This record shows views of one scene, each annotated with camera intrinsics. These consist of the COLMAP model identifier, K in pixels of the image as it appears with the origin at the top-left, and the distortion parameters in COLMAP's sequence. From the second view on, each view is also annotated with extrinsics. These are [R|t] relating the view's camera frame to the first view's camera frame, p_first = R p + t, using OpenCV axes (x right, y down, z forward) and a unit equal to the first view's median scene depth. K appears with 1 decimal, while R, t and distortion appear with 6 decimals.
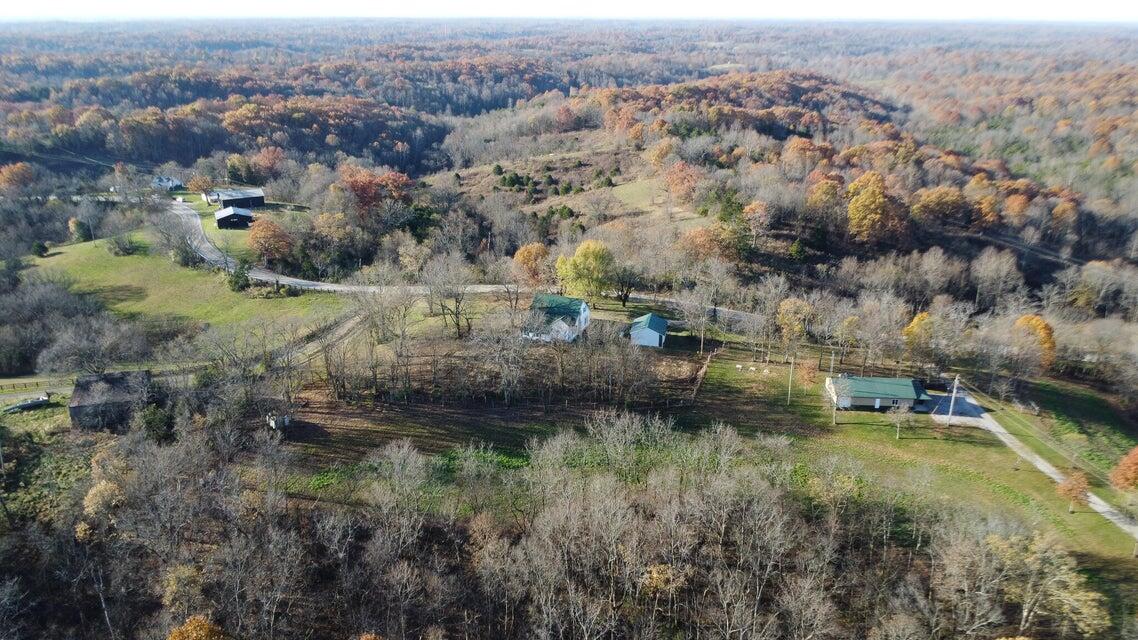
lens RADIAL K [[859.1, 0, 568.9], [0, 859.1, 317.8], [0, 0, 1]] dist [0.007605, -0.012384]
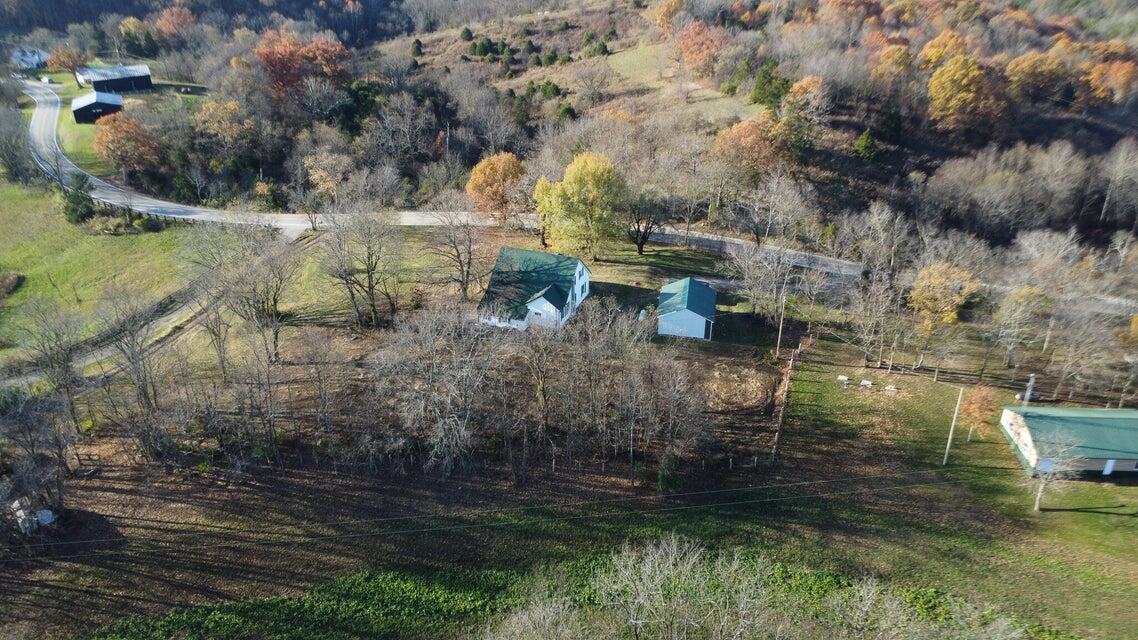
lens RADIAL K [[859.1, 0, 568.5], [0, 859.1, 323.8], [0, 0, 1]] dist [0.007605, -0.012384]
pose [[0.999823, -0.014571, 0.011891, 0.000896], [0.012537, 0.987663, 0.156091, -0.043717], [-0.014018, -0.155914, 0.987671, 0.242537]]
